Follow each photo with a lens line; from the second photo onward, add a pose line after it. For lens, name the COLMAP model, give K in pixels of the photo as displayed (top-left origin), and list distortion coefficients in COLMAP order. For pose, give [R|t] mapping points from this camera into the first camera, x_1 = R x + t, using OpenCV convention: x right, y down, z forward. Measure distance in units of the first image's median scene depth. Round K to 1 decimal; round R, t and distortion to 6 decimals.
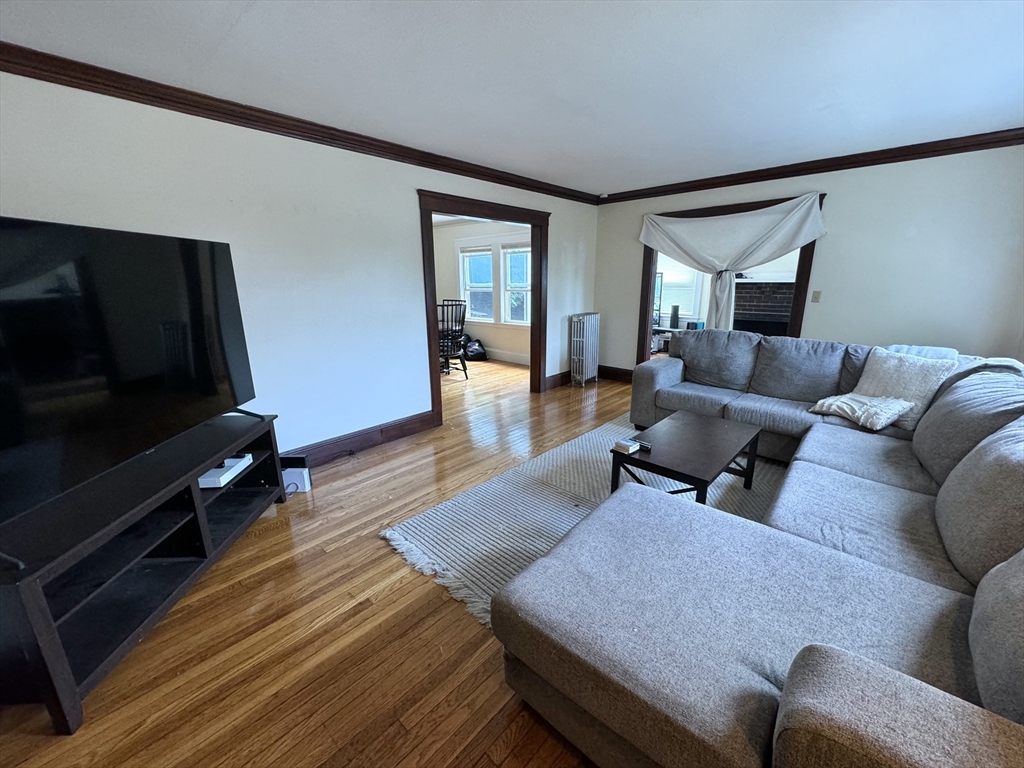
lens RADIAL K [[407.3, 0, 511.3], [0, 407.3, 383.0], [0, 0, 1]] dist [-0.002999, 0.000347]
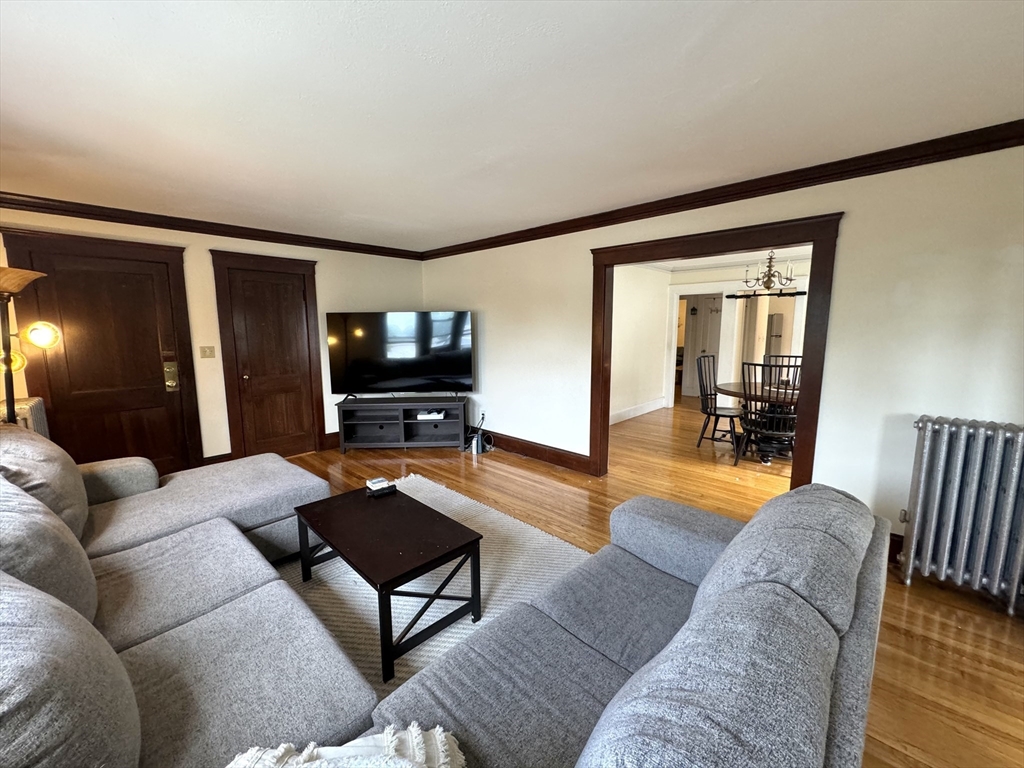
lens RADIAL K [[398.7, 0, 524.4], [0, 398.7, 383.3], [0, 0, 1]] dist [-0.035061, 0.000047]
pose [[0.013247, 0.141917, -0.989790, 0.816996], [-0.247414, 0.959561, 0.134272, -0.213921], [0.968819, 0.243109, 0.047824, 0.801013]]
